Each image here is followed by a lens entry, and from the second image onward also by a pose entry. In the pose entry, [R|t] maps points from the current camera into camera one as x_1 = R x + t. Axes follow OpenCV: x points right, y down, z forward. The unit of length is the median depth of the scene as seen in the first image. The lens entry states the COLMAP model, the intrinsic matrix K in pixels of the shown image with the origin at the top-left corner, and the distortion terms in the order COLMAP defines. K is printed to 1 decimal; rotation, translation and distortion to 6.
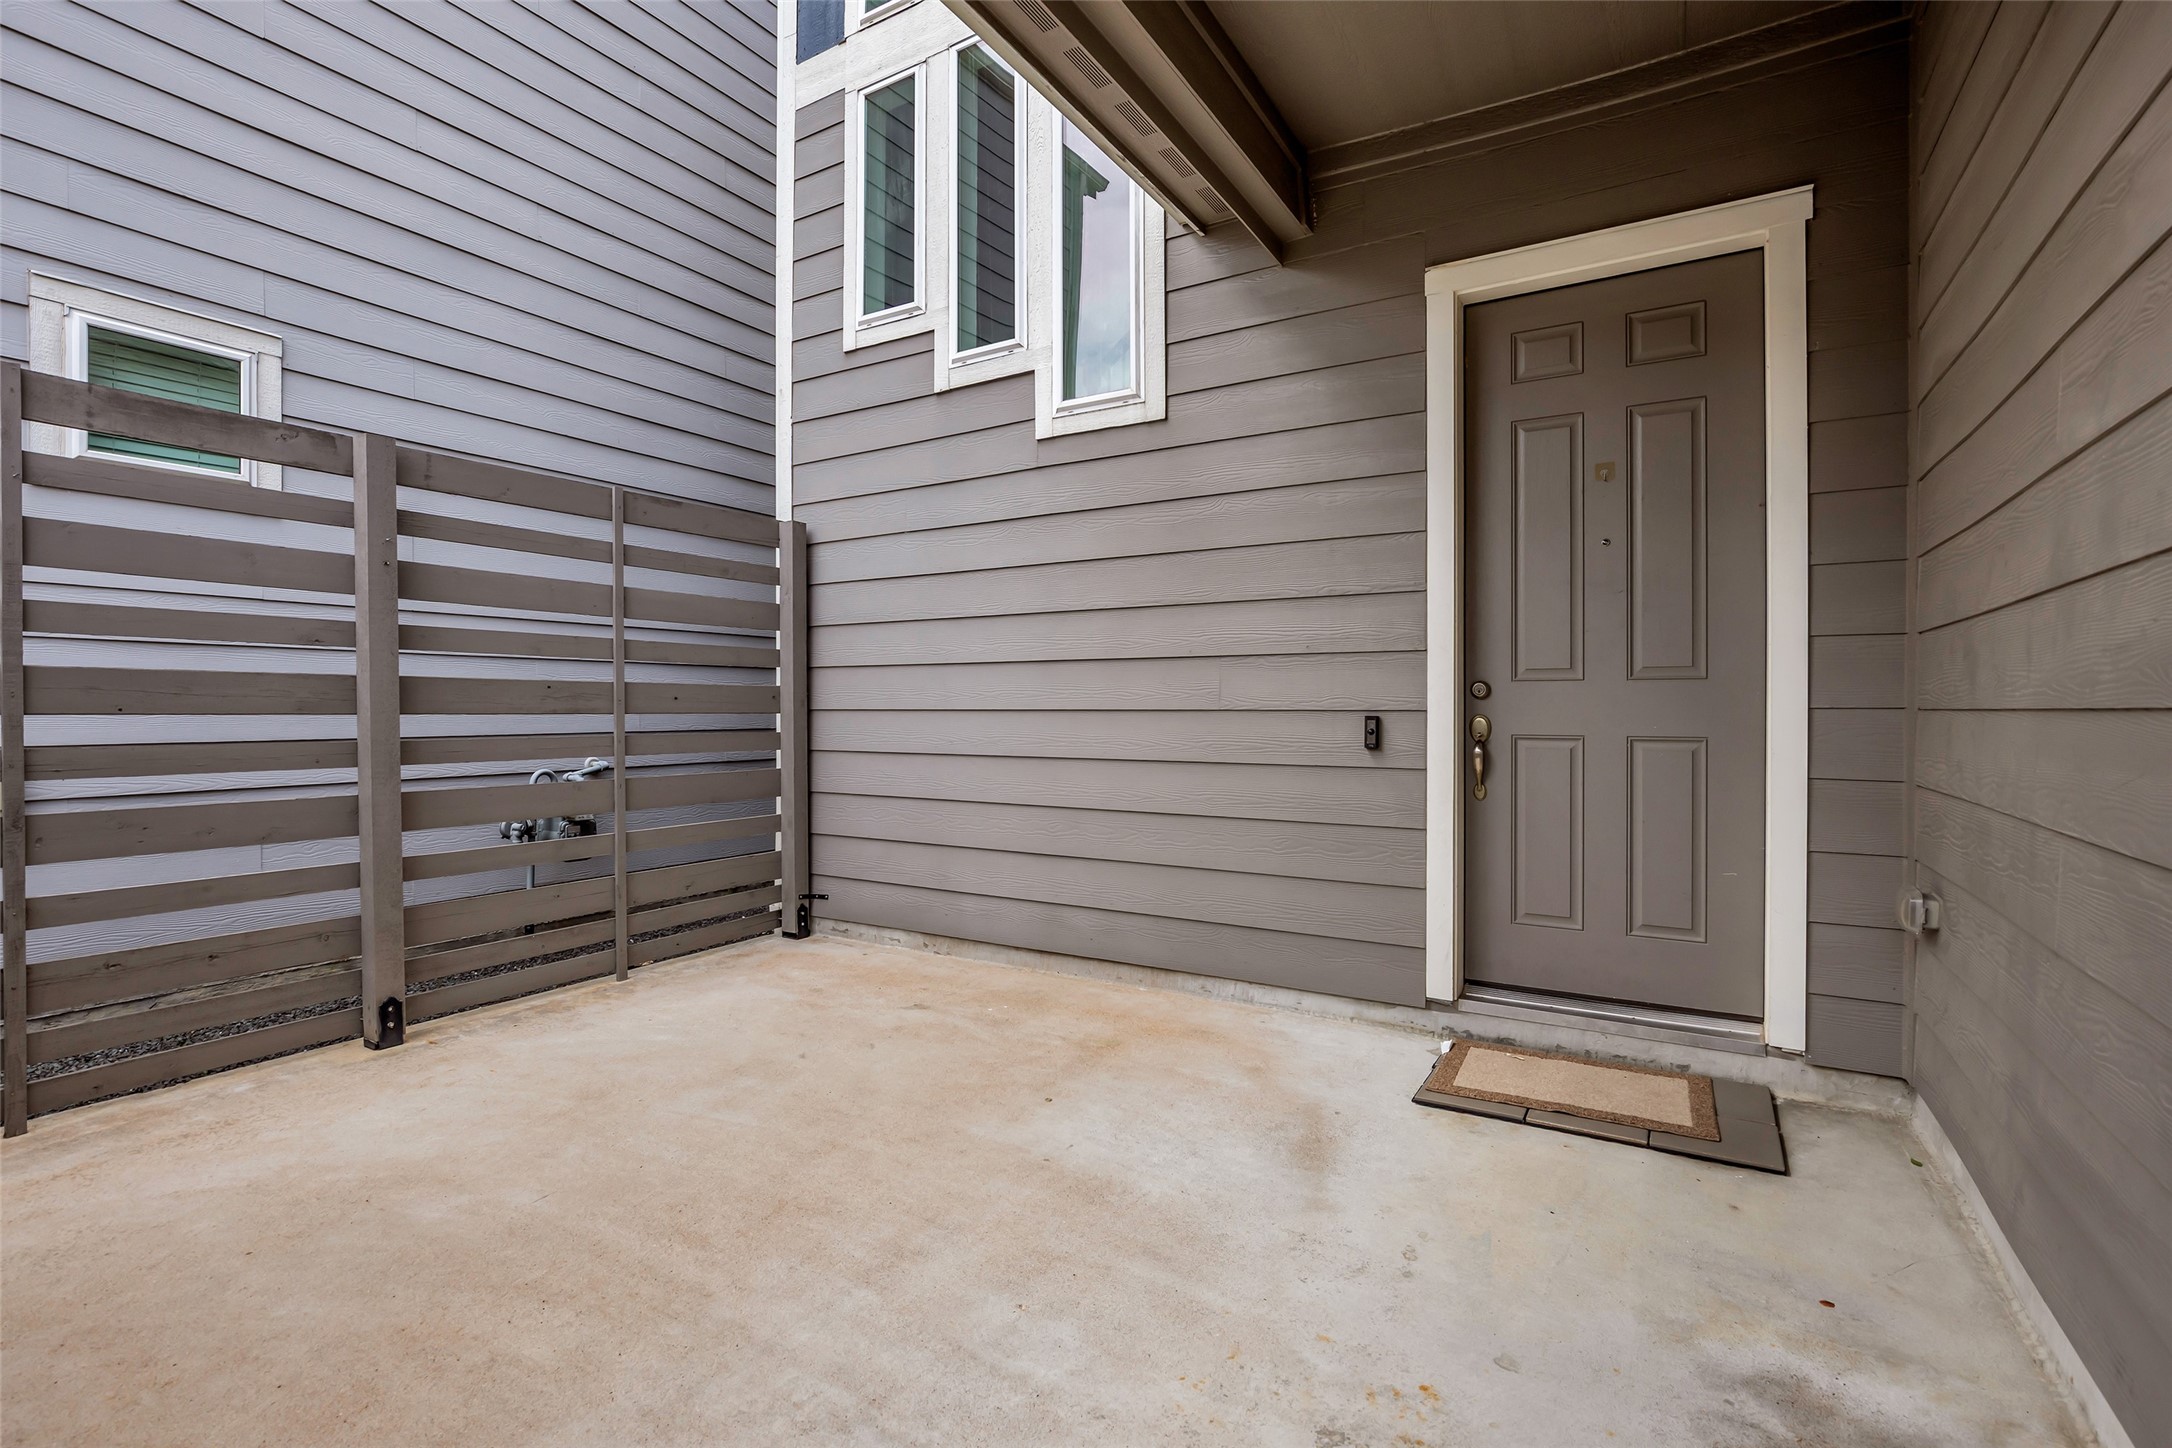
lens RADIAL K [[1002.0, 0, 1081.3], [0, 1002.0, 729.9], [0, 0, 1]] dist [-0.013985, 0.000278]
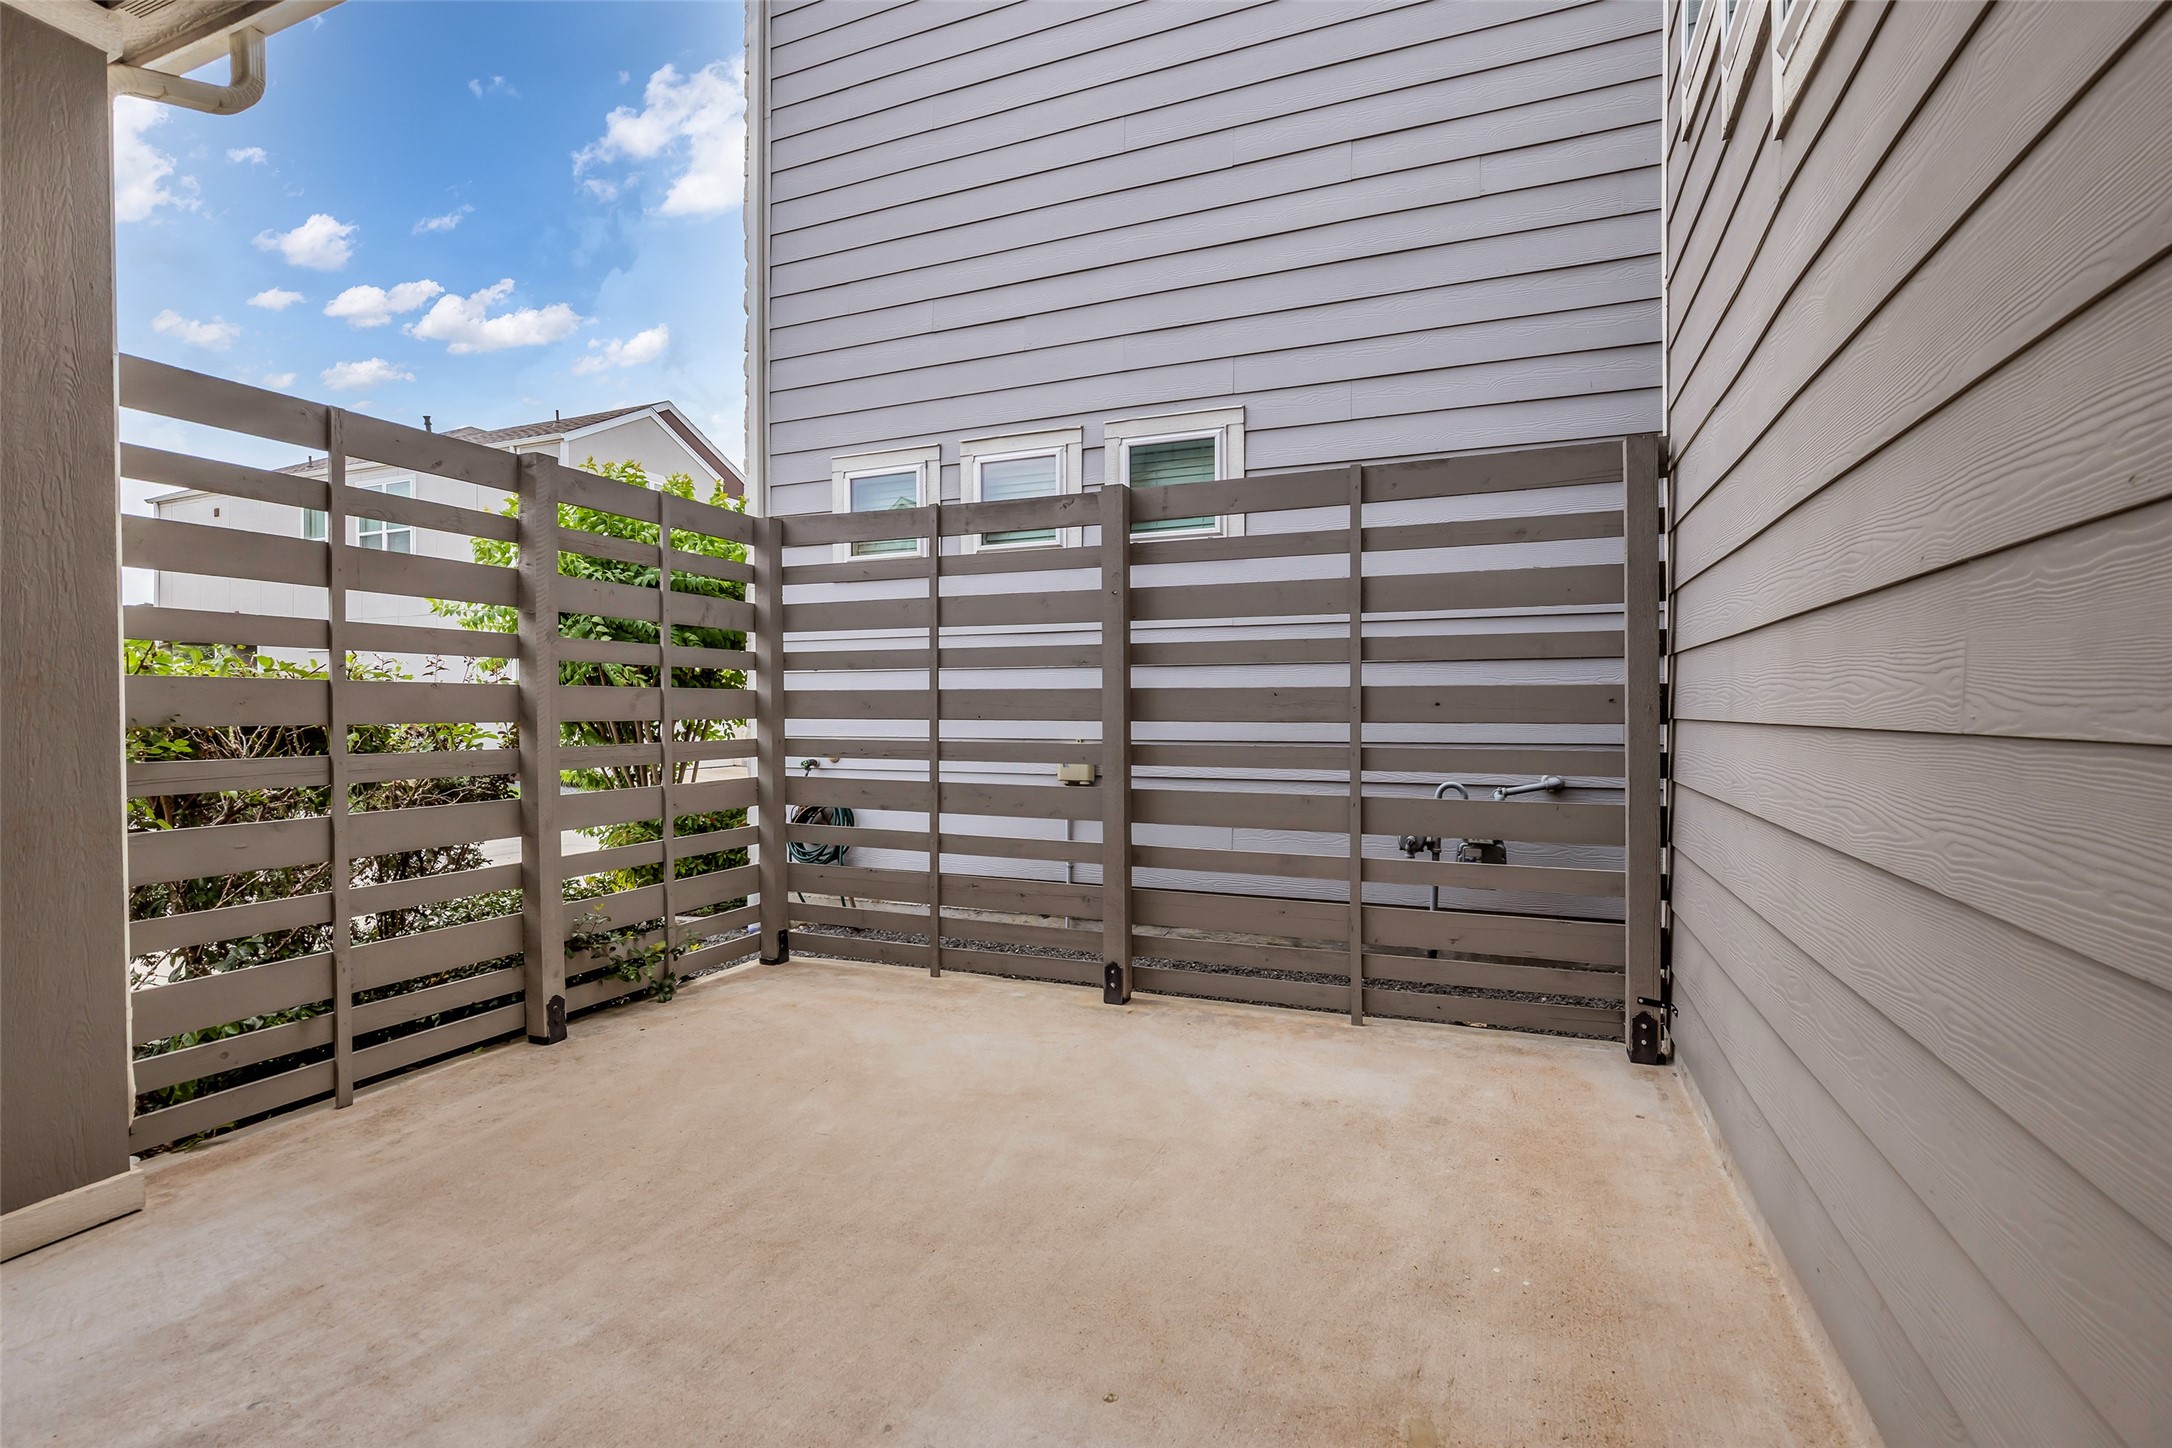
lens RADIAL K [[1002.0, 0, 1081.3], [0, 1002.0, 729.9], [0, 0, 1]] dist [-0.013985, 0.000278]
pose [[0.147085, 0.018679, -0.988948, 0.459493], [-0.020383, 0.999667, 0.015850, -0.022474], [0.988914, 0.017827, 0.147416, 0.775978]]
